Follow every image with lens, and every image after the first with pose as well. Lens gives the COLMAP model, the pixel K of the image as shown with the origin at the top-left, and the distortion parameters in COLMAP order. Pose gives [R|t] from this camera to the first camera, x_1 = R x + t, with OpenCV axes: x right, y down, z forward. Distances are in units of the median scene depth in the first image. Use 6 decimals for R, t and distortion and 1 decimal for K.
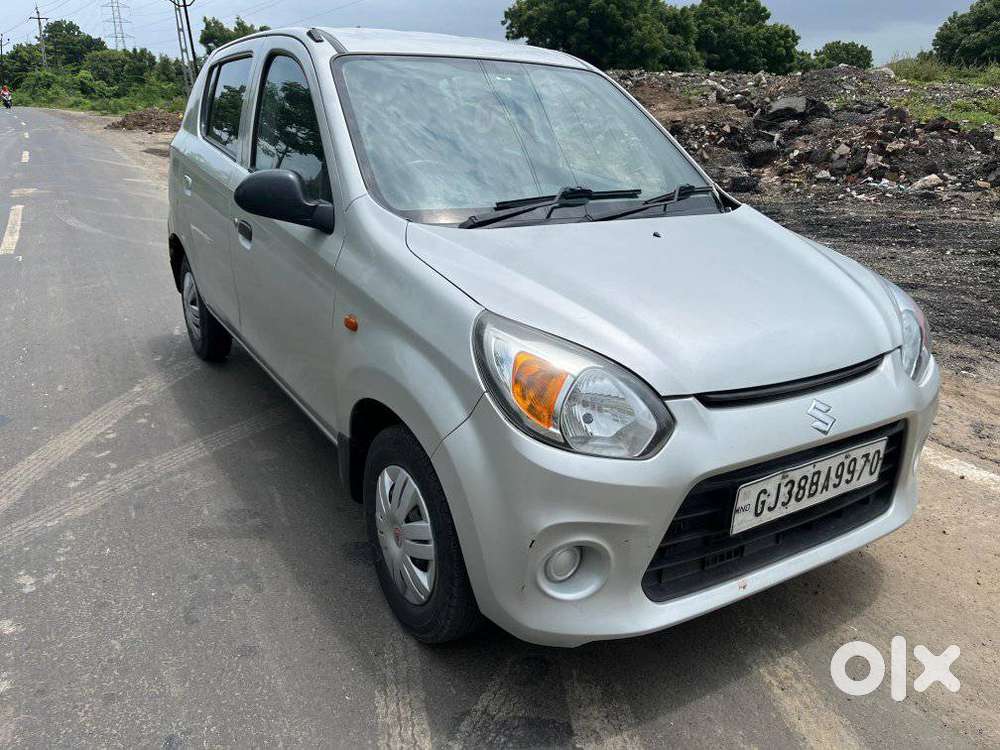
lens RADIAL K [[767.9, 0, 510.2], [0, 767.9, 371.5], [0, 0, 1]] dist [0.071855, -0.103068]
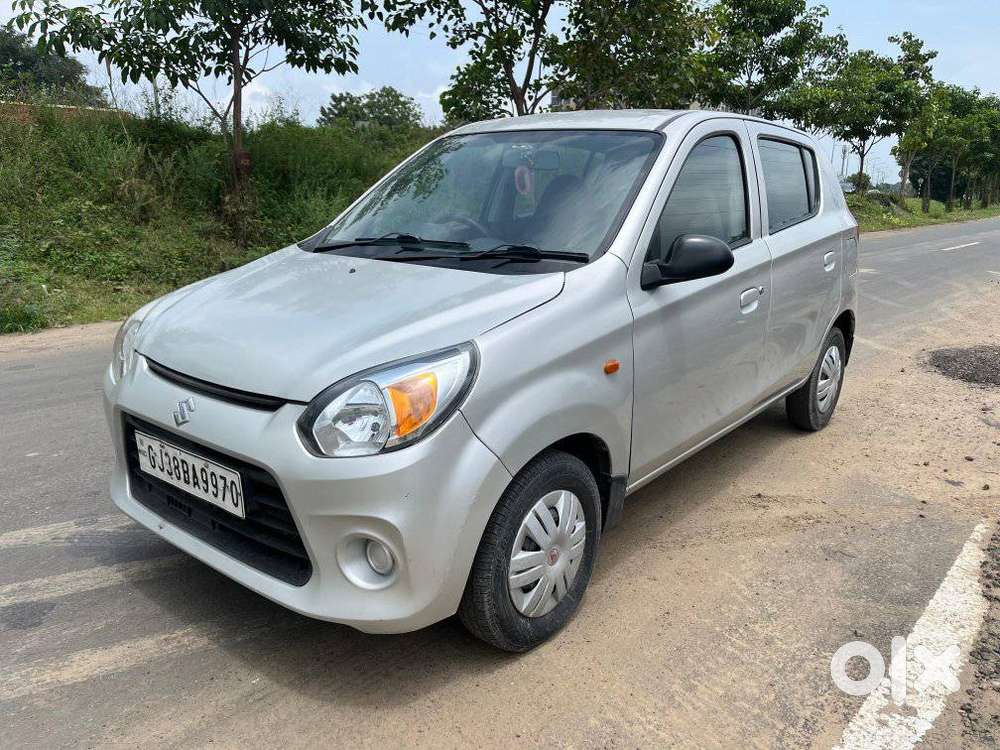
lens RADIAL K [[767.9, 0, 510.2], [0, 767.9, 371.5], [0, 0, 1]] dist [0.071855, -0.103068]
pose [[0.318008, 0.200478, -0.926650, 1.619787], [-0.312462, 0.944944, 0.097205, -0.264243], [0.895119, 0.258631, 0.363141, 0.999048]]
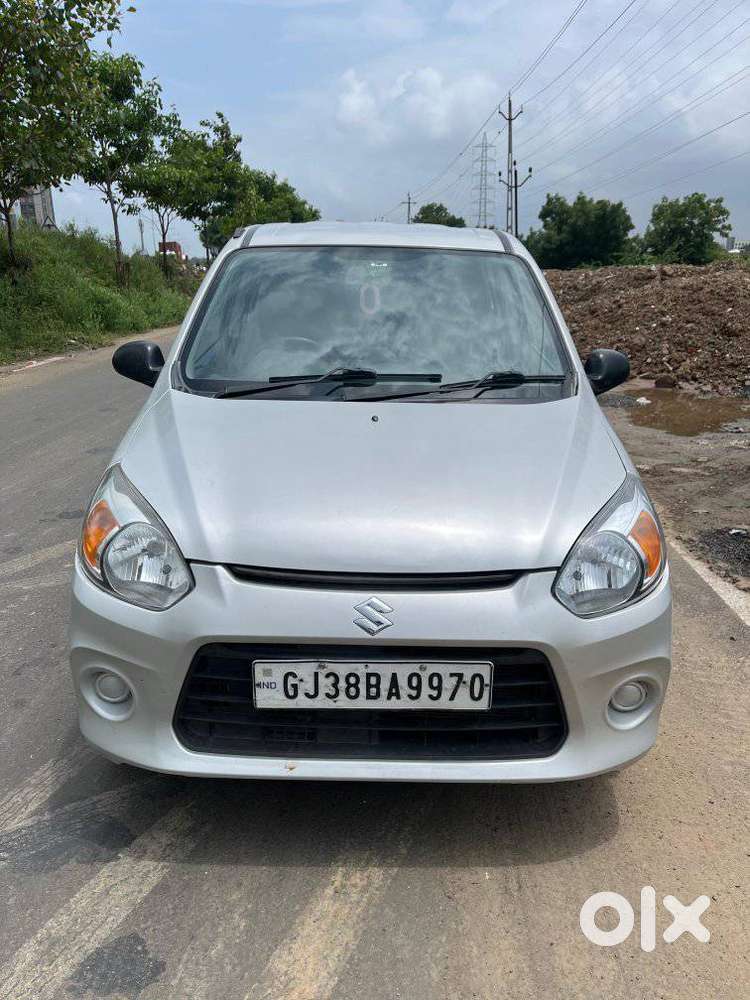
lens RADIAL K [[767.9, 0, 375.0], [0, 767.9, 500.0], [0, 0, 1]] dist [0.071855, -0.103068]
pose [[0.847315, 0.140855, -0.512072, 0.871188], [-0.165098, 0.986275, -0.001890, -0.082980], [0.504778, 0.086143, 0.858941, 0.163557]]
